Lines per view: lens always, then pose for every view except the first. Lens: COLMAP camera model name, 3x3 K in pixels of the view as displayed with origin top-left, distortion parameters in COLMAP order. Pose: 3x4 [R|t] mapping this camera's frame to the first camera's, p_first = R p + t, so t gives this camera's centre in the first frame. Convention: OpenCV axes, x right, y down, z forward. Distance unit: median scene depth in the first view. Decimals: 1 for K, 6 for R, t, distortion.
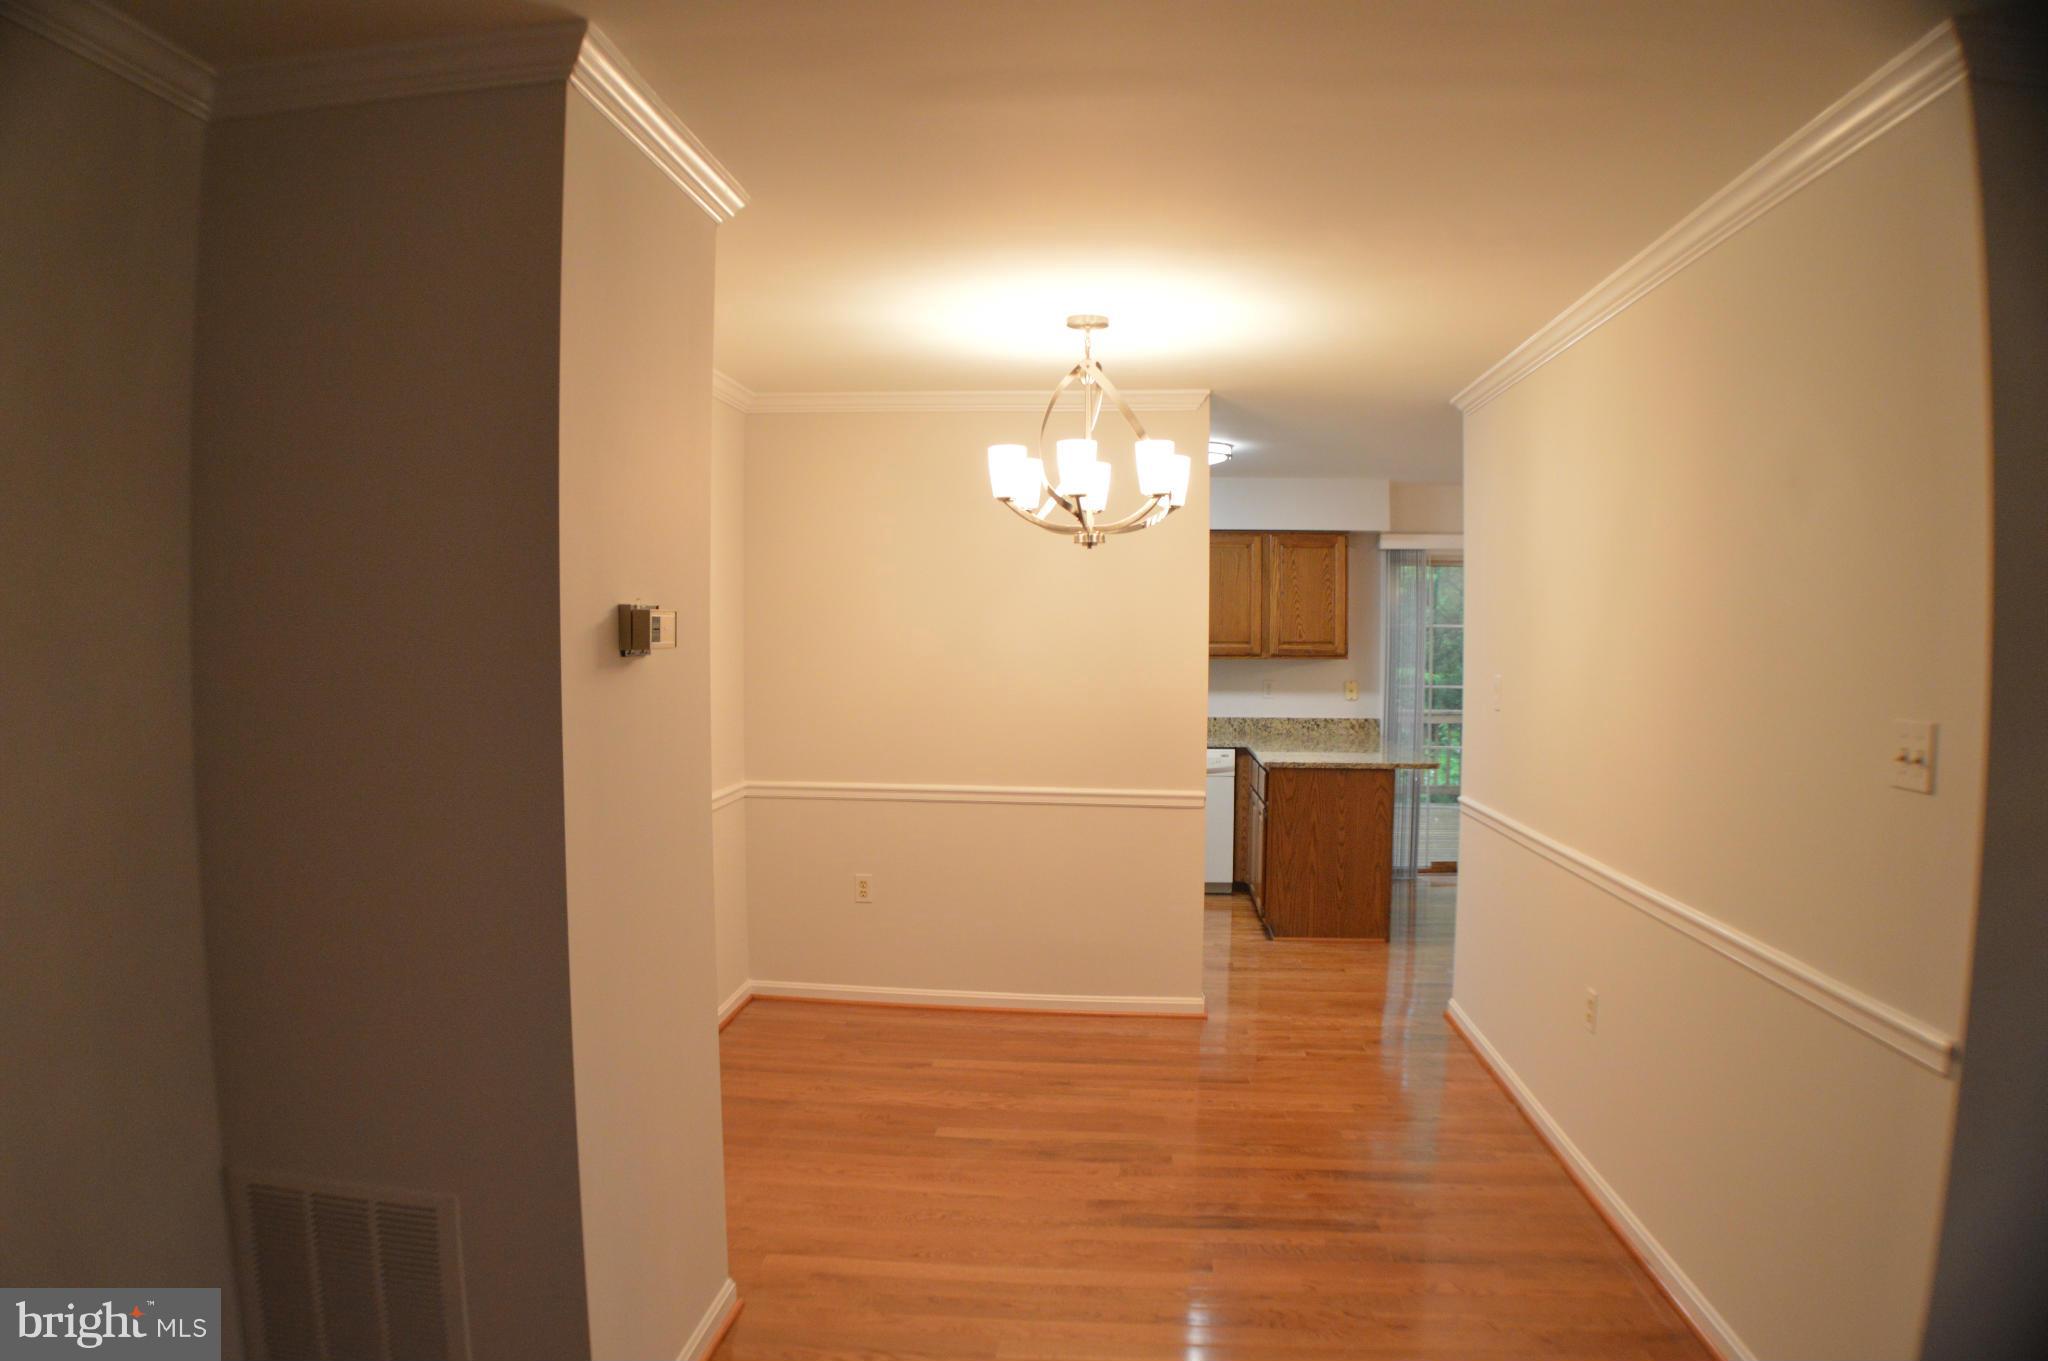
lens RADIAL K [[1348.7, 0, 1028.4], [0, 1348.7, 632.3], [0, 0, 1]] dist [-0.188983, 0.047600]
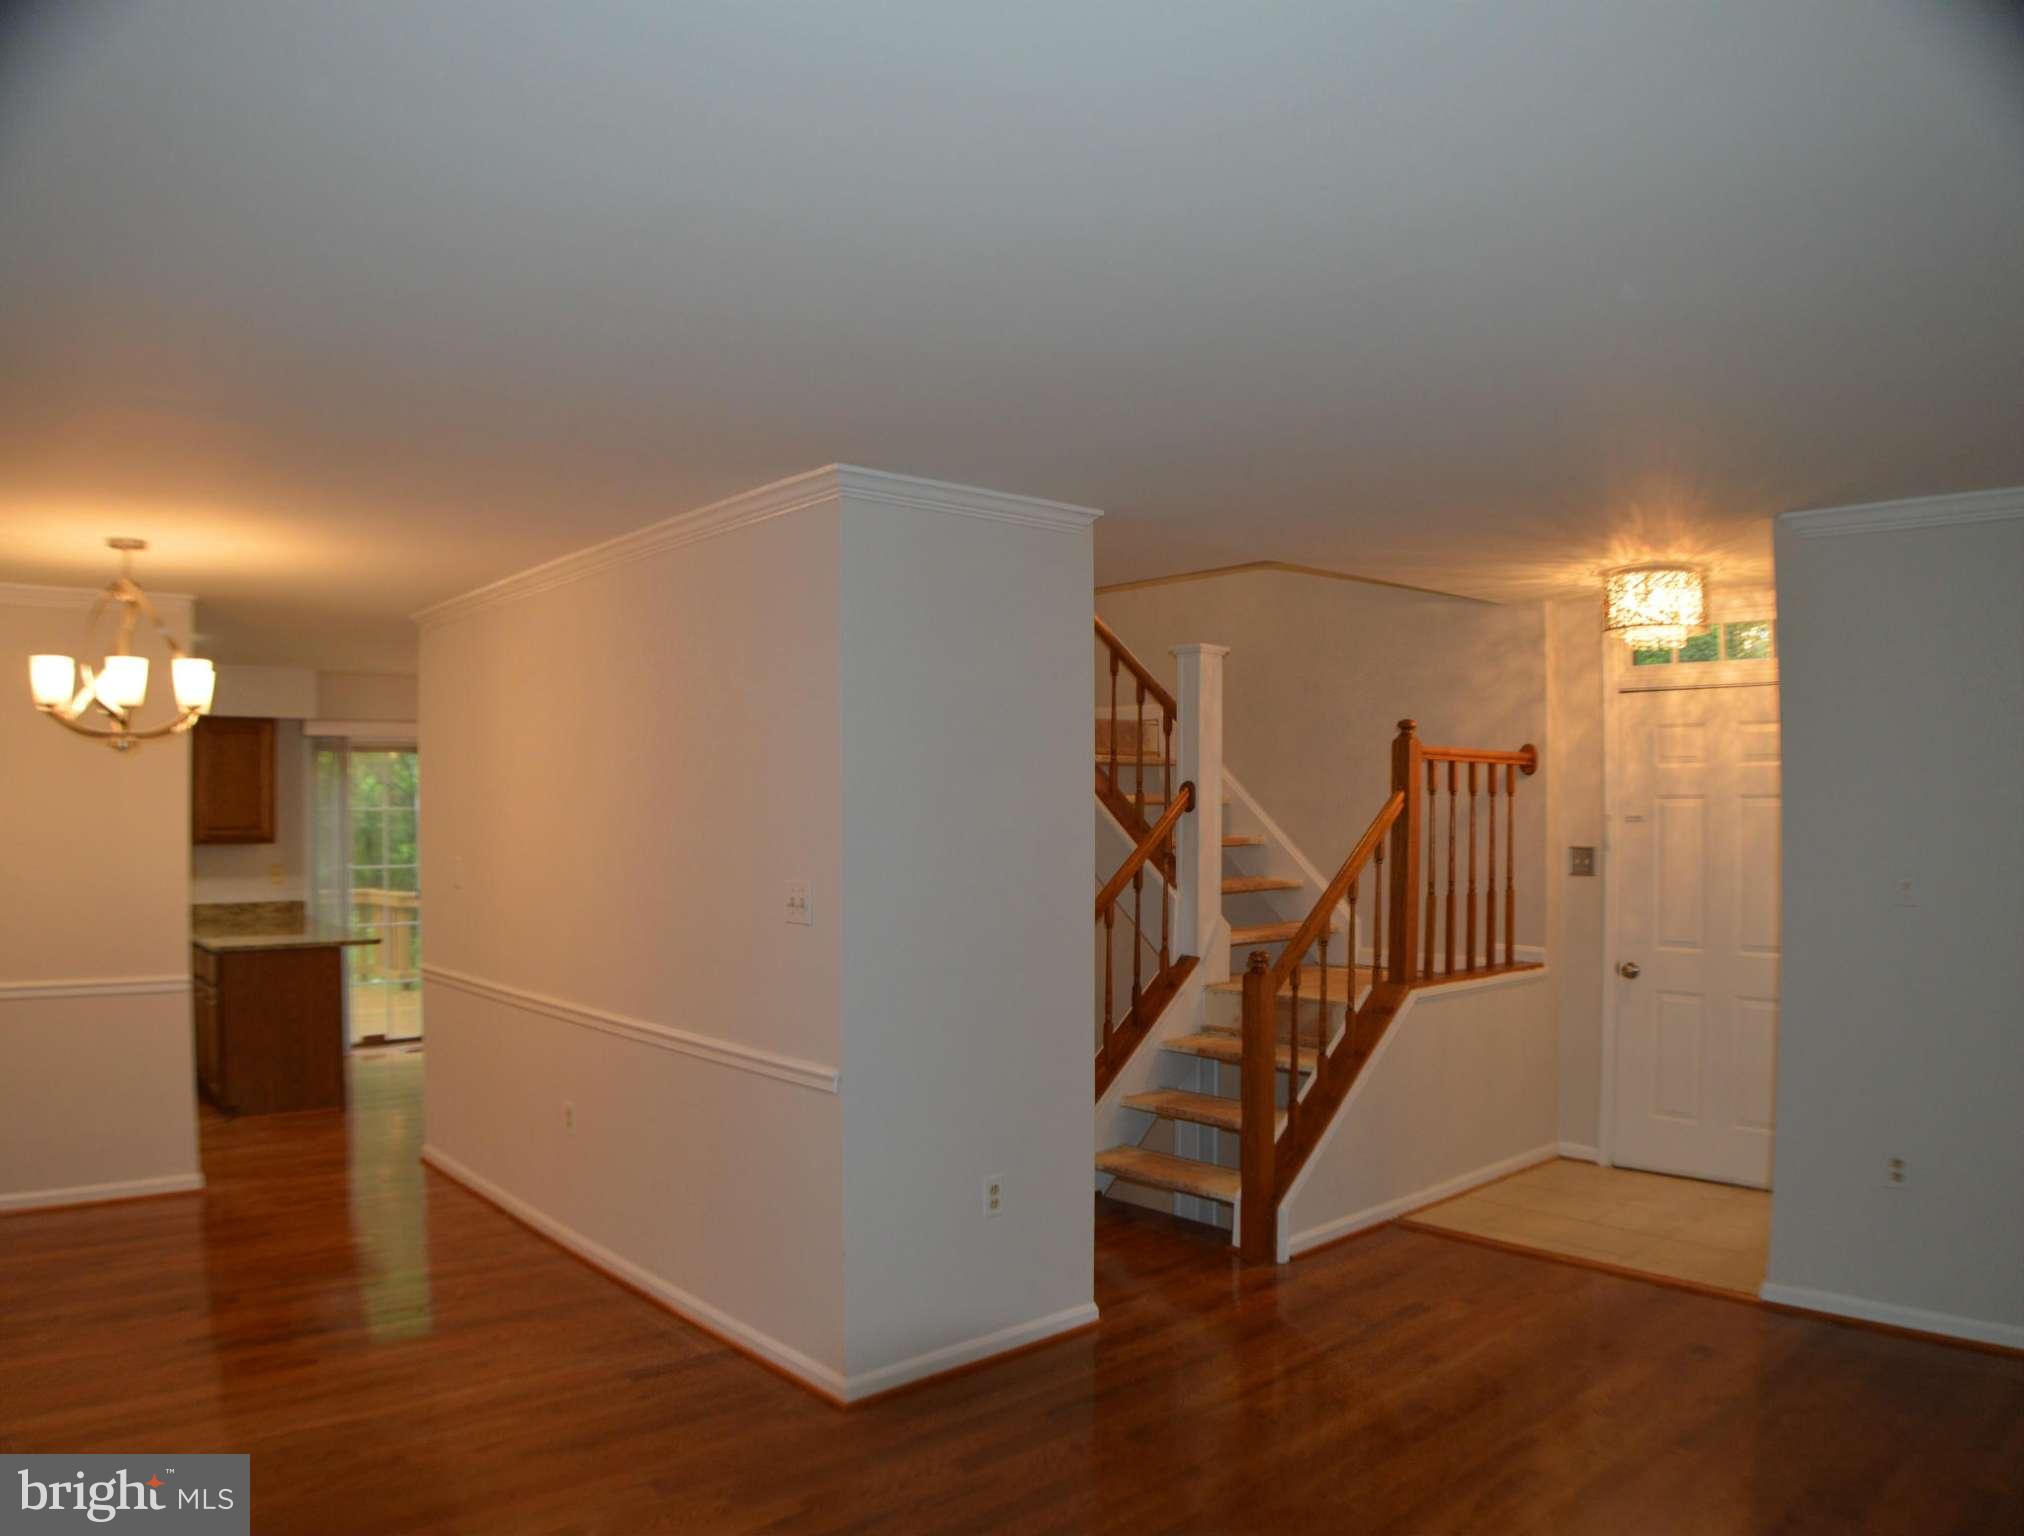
lens RADIAL K [[1455.9, 0, 1012.0], [0, 1455.9, 768.0], [0, 0, 1]] dist [-0.191821, -0.000440]
pose [[0.701235, -0.002648, 0.712925, -0.113938], [0.019909, 0.999676, -0.015870, -0.009736], [-0.712652, 0.025322, 0.701061, -0.136797]]
